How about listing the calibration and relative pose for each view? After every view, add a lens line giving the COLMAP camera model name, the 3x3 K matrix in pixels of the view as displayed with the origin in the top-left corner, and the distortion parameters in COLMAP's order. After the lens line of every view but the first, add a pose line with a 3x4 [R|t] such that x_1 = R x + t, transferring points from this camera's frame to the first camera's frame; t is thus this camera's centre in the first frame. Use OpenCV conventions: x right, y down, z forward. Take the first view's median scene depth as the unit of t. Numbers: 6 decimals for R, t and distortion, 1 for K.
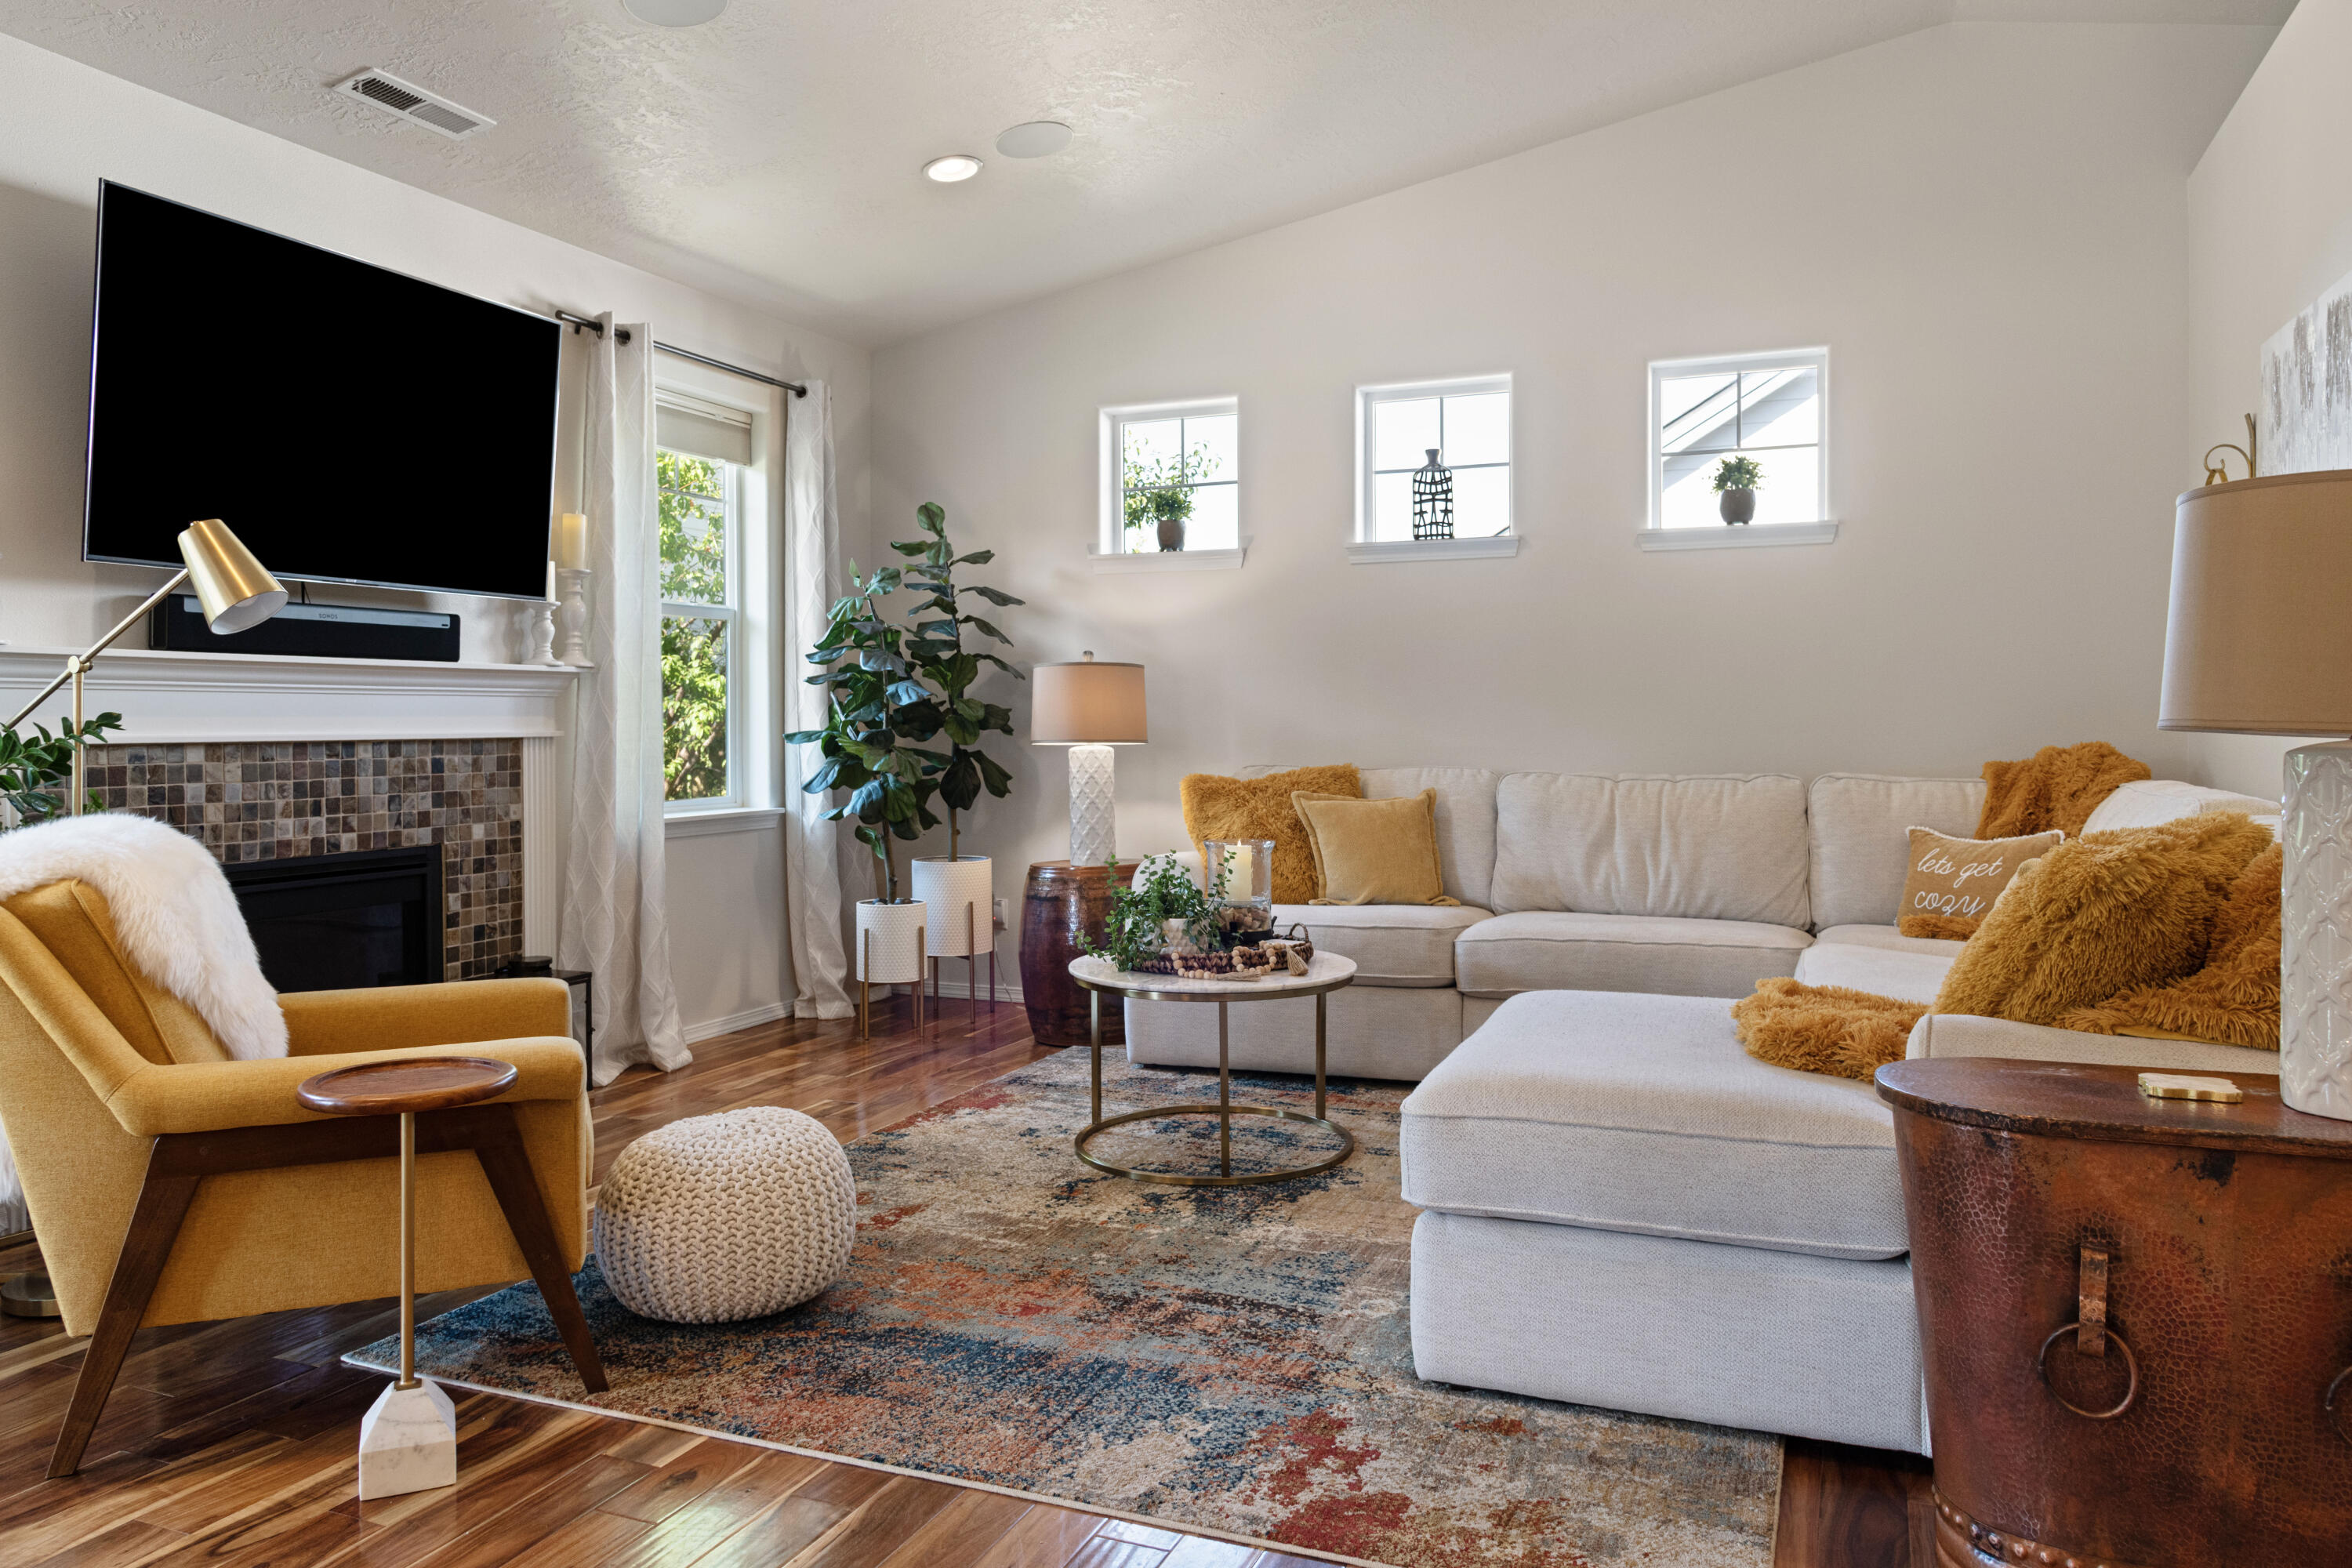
lens RADIAL K [[1691.0, 0, 1093.4], [0, 1691.0, 745.2], [0, 0, 1]] dist [0.003546, -0.014526]
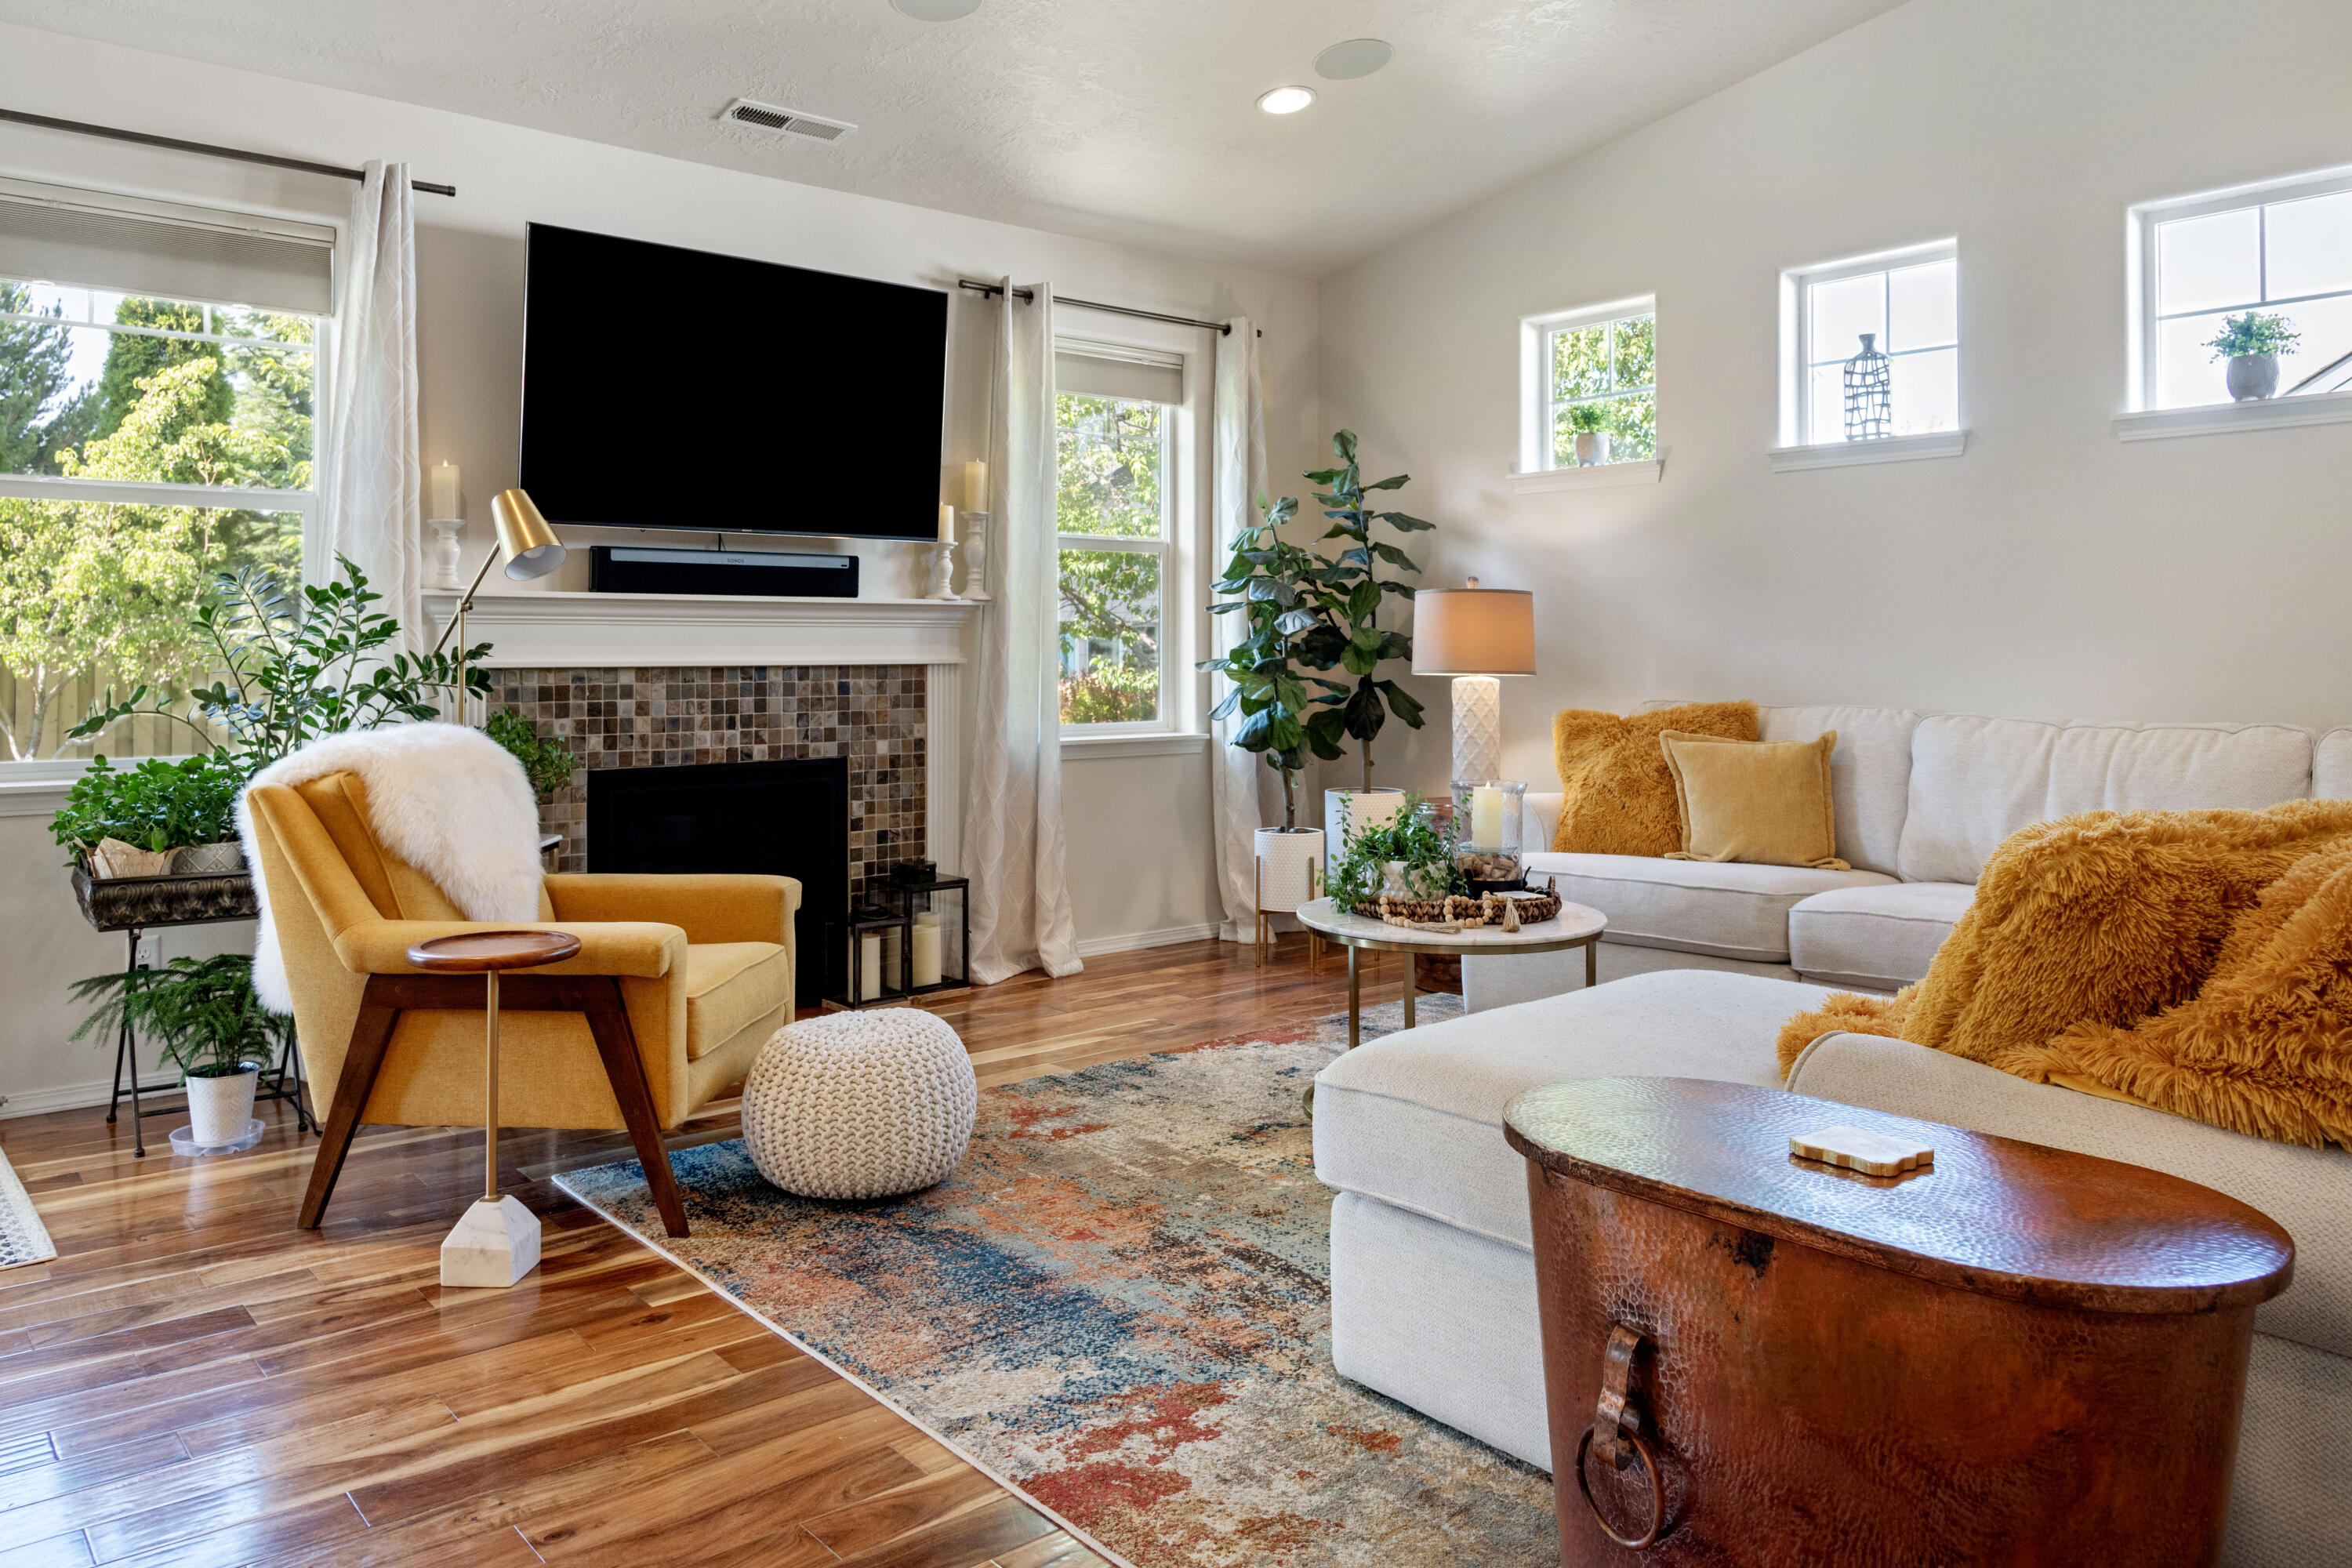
lens RADIAL K [[1691.0, 0, 1064.6], [0, 1691.0, 634.7], [0, 0, 1]] dist [0.003546, -0.014526]
pose [[0.876794, -0.000770, -0.480865, 0.325199], [-0.009217, 0.999788, -0.018407, -0.004903], [0.480777, 0.020572, 0.876602, 0.074707]]
